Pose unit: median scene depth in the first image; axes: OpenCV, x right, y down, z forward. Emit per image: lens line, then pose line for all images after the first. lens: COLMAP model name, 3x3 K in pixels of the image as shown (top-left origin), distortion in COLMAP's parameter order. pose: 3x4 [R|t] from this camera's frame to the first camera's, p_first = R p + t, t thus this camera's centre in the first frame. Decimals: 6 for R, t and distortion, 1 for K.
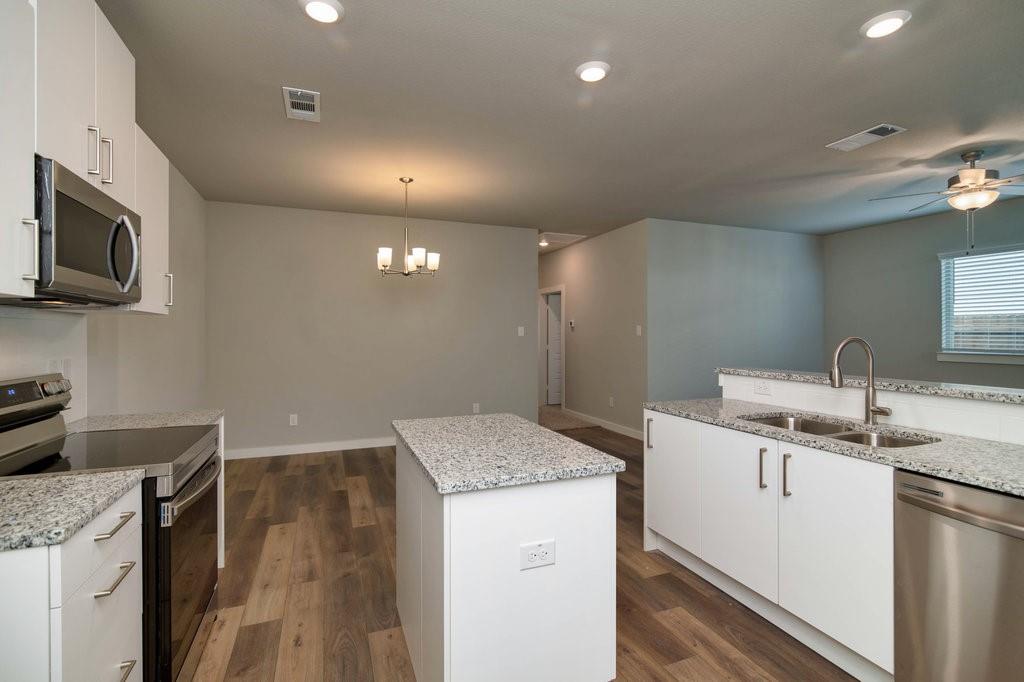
lens RADIAL K [[486.5, 0, 517.4], [0, 486.5, 337.8], [0, 0, 1]] dist [-0.000719, -0.000122]
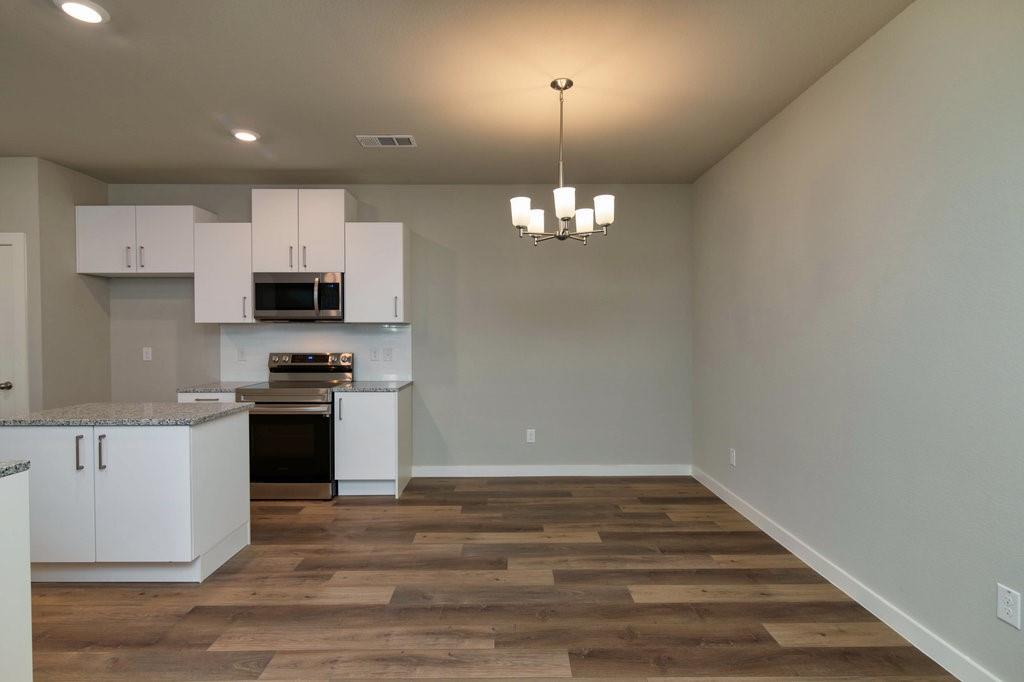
lens RADIAL K [[495.6, 0, 509.0], [0, 495.6, 346.6], [0, 0, 1]] dist [-0.004182, -0.000176]
pose [[-0.376738, 0.024440, -0.925997, 0.617512], [-0.005297, 0.999579, 0.028538, -0.018045], [0.926305, 0.015656, -0.376450, 1.884050]]
